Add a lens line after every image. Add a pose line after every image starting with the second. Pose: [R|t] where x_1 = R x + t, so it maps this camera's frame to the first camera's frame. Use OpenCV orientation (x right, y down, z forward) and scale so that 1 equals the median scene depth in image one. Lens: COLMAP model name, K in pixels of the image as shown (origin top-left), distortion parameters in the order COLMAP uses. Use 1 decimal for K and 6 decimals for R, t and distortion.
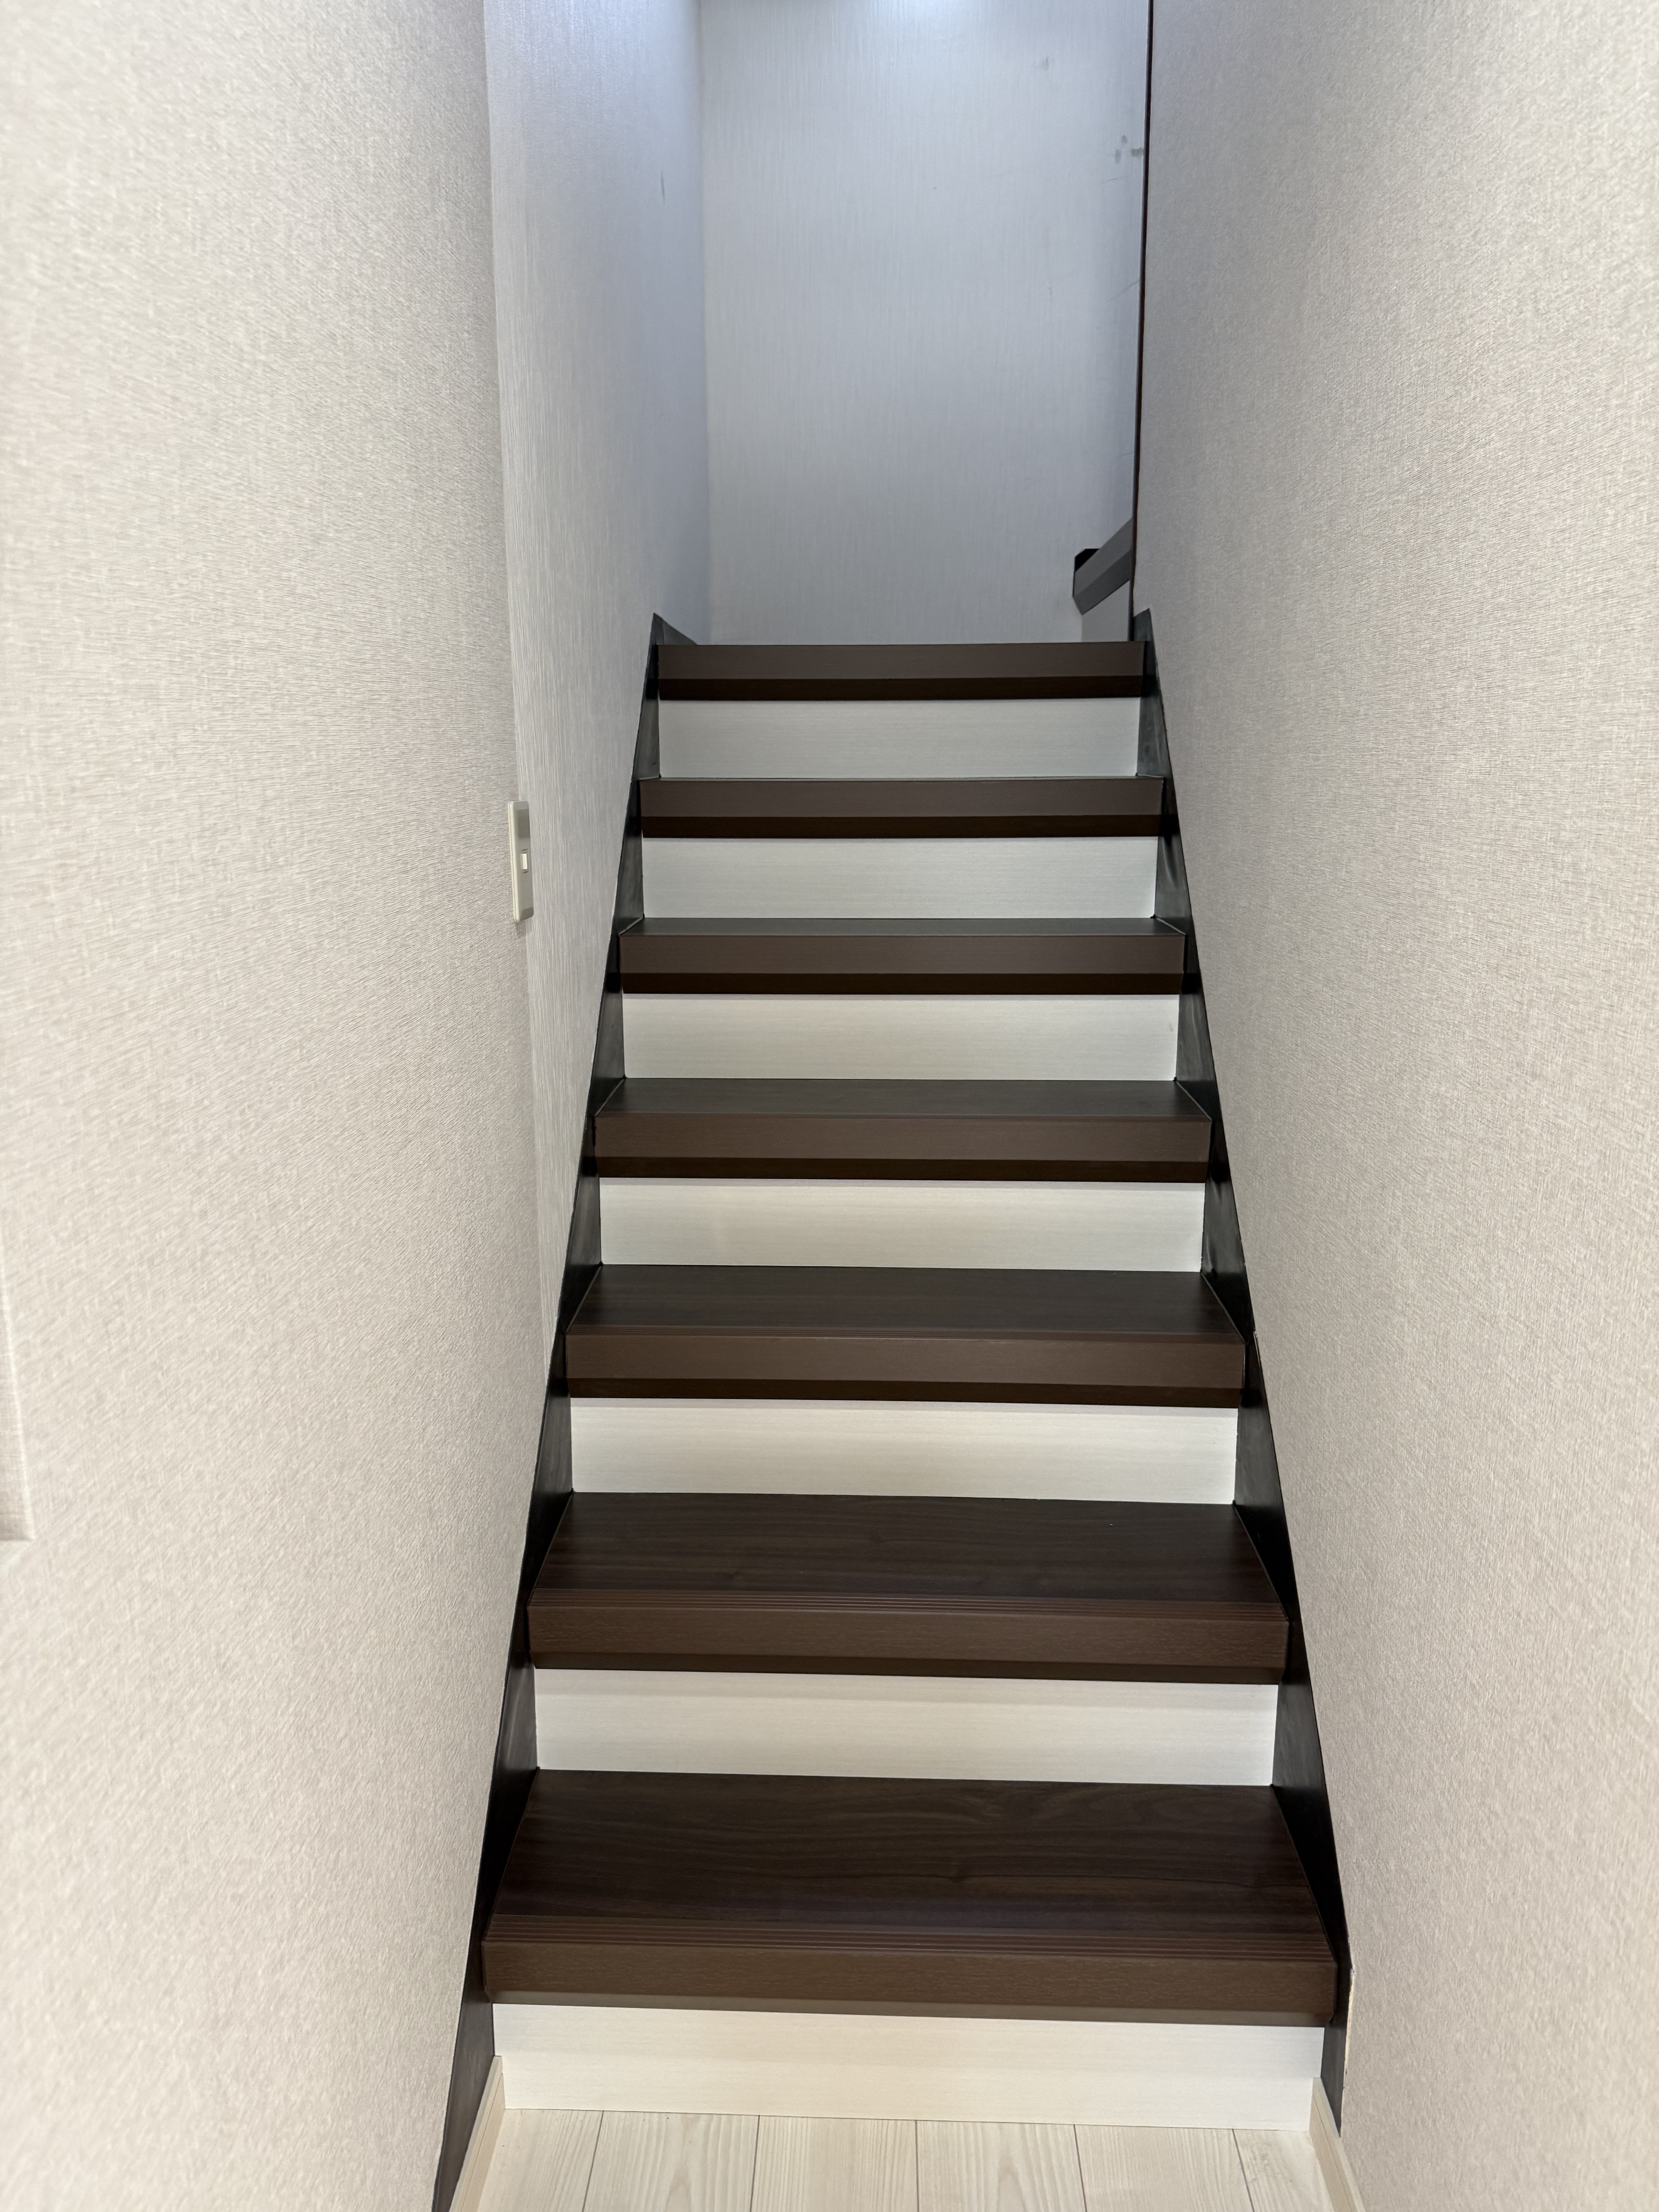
lens RADIAL K [[1676.8, 0, 819.8], [0, 1676.8, 1028.4], [0, 0, 1]] dist [0.085824, -0.110362]
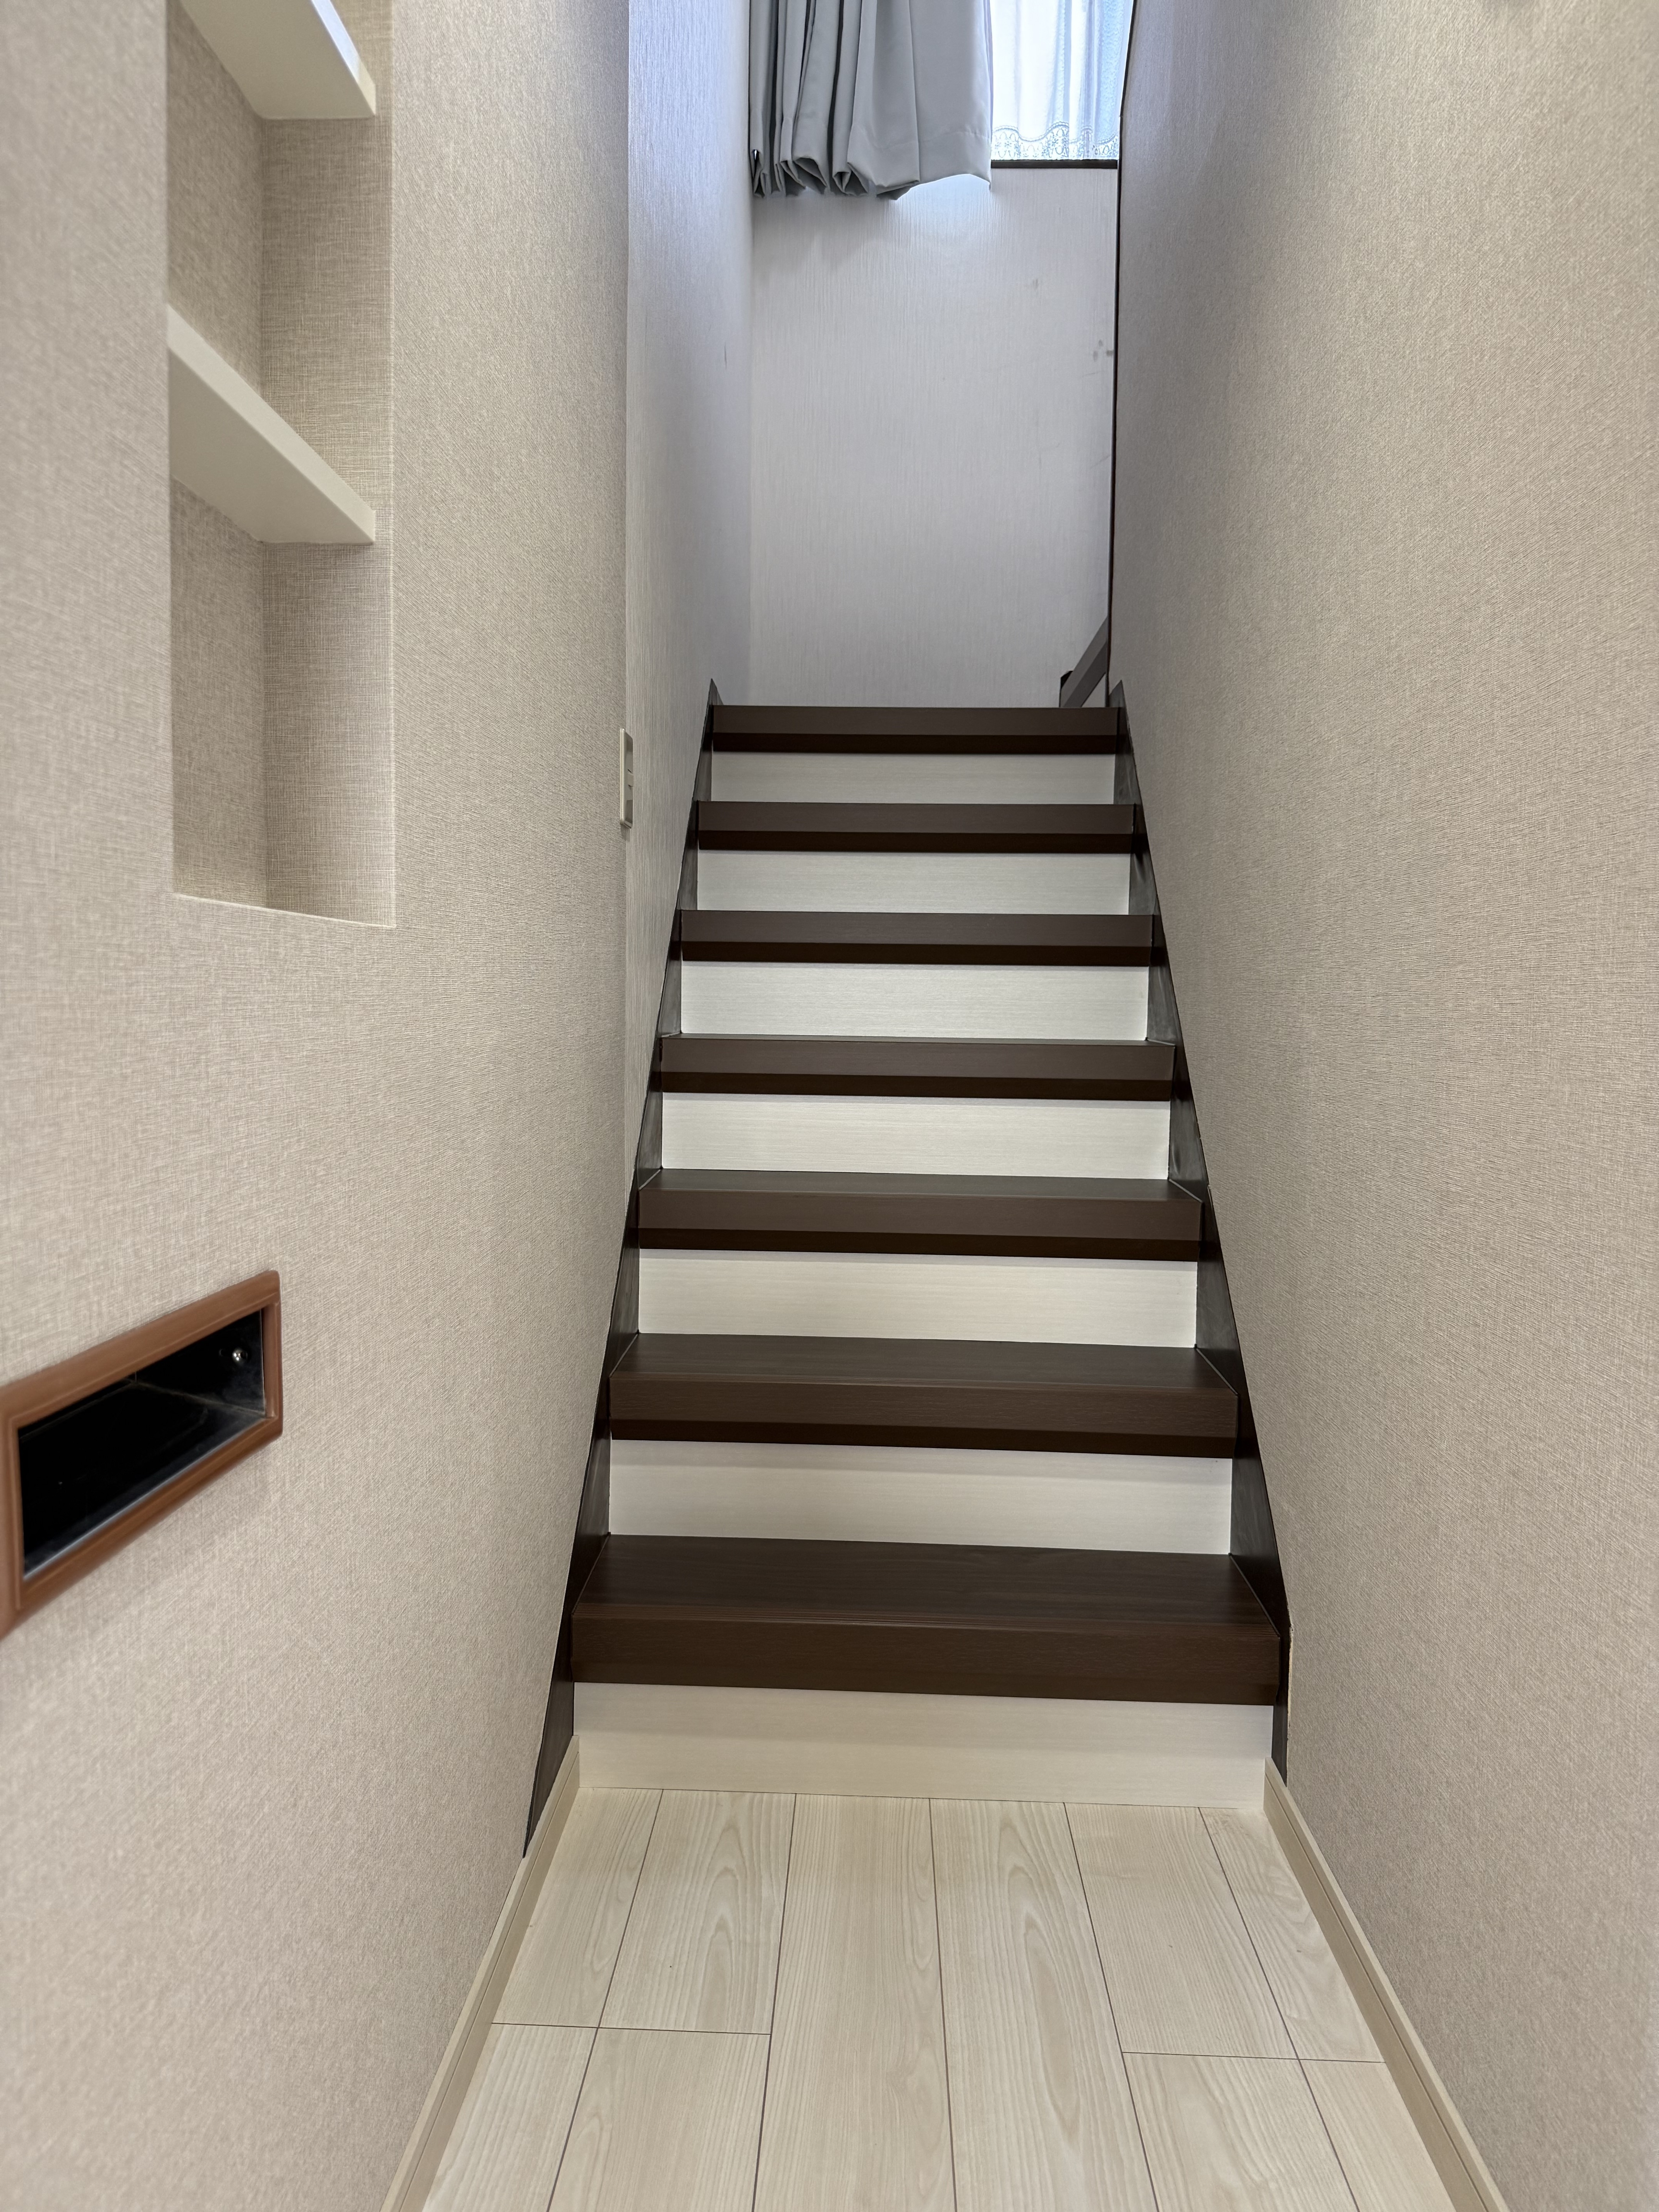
lens RADIAL K [[1676.8, 0, 819.8], [0, 1676.8, 1028.4], [0, 0, 1]] dist [0.085824, -0.110362]
pose [[0.999935, 0.005747, -0.009837, -0.006824], [-0.007223, 0.987513, -0.157369, 0.194631], [0.008809, 0.157430, 0.987491, -0.156344]]
